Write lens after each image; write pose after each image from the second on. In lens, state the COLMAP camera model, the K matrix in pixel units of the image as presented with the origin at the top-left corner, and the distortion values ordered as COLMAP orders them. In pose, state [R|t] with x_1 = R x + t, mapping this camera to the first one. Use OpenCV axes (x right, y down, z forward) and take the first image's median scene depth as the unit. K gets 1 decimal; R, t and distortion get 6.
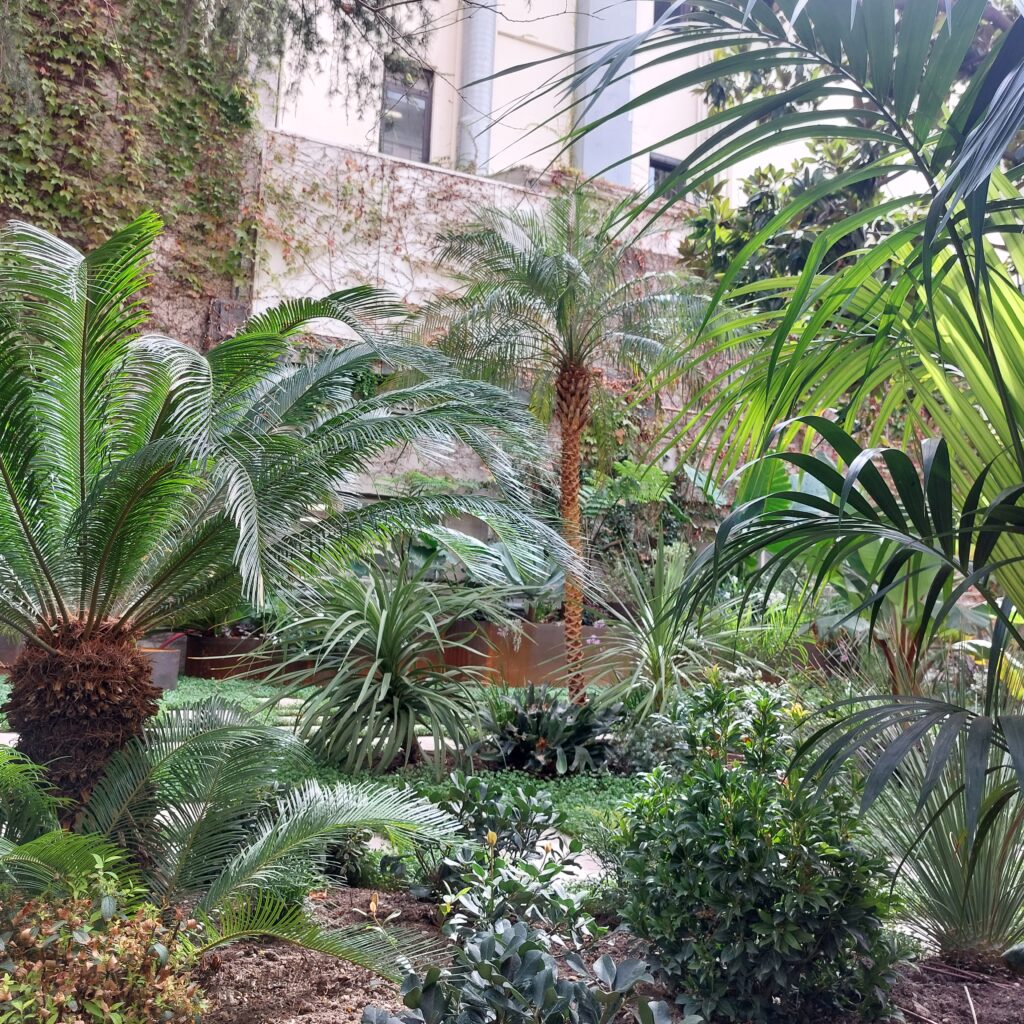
lens RADIAL K [[1015.6, 0, 512.0], [0, 1015.6, 512.0], [0, 0, 1]] dist [0.052513, -0.071359]
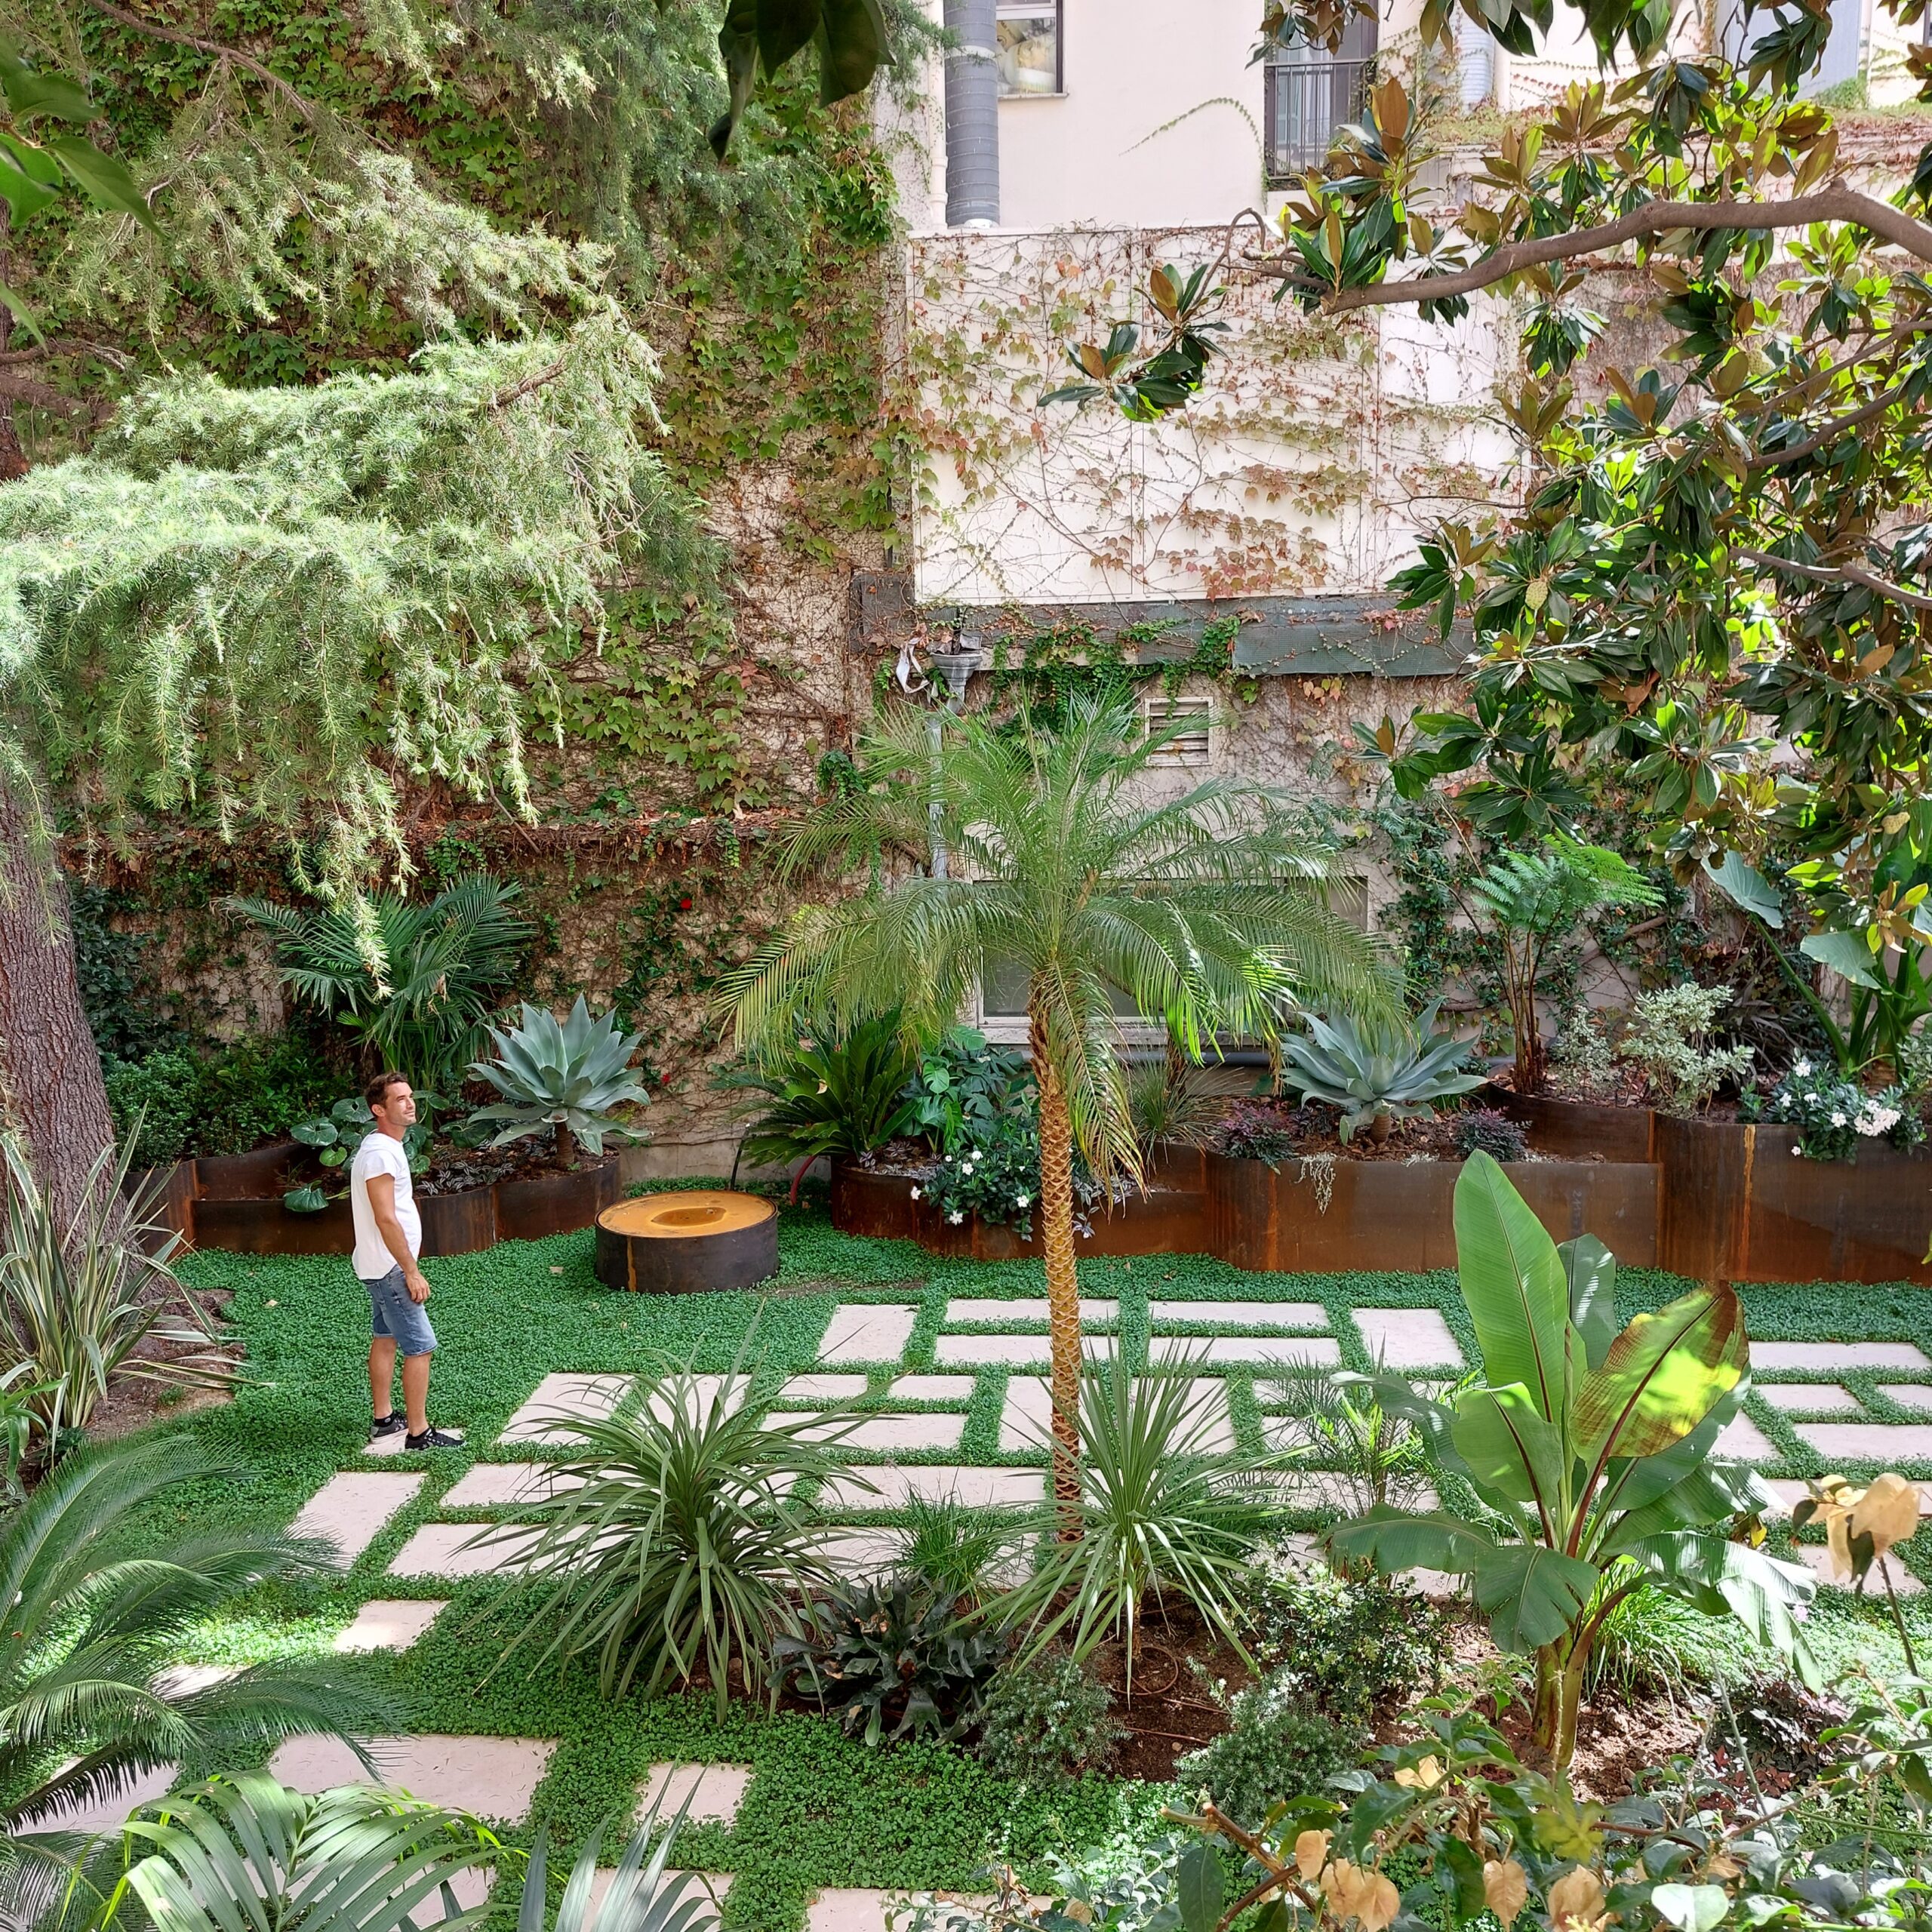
lens RADIAL K [[1916.2, 0, 966.0], [0, 1916.2, 966.0], [0, 0, 1]] dist [0.052513, -0.071359]
pose [[0.872141, 0.007521, -0.489197, 0.308446], [0.117898, 0.967186, 0.225059, -0.228816], [0.474837, -0.253959, 0.842636, 0.032657]]
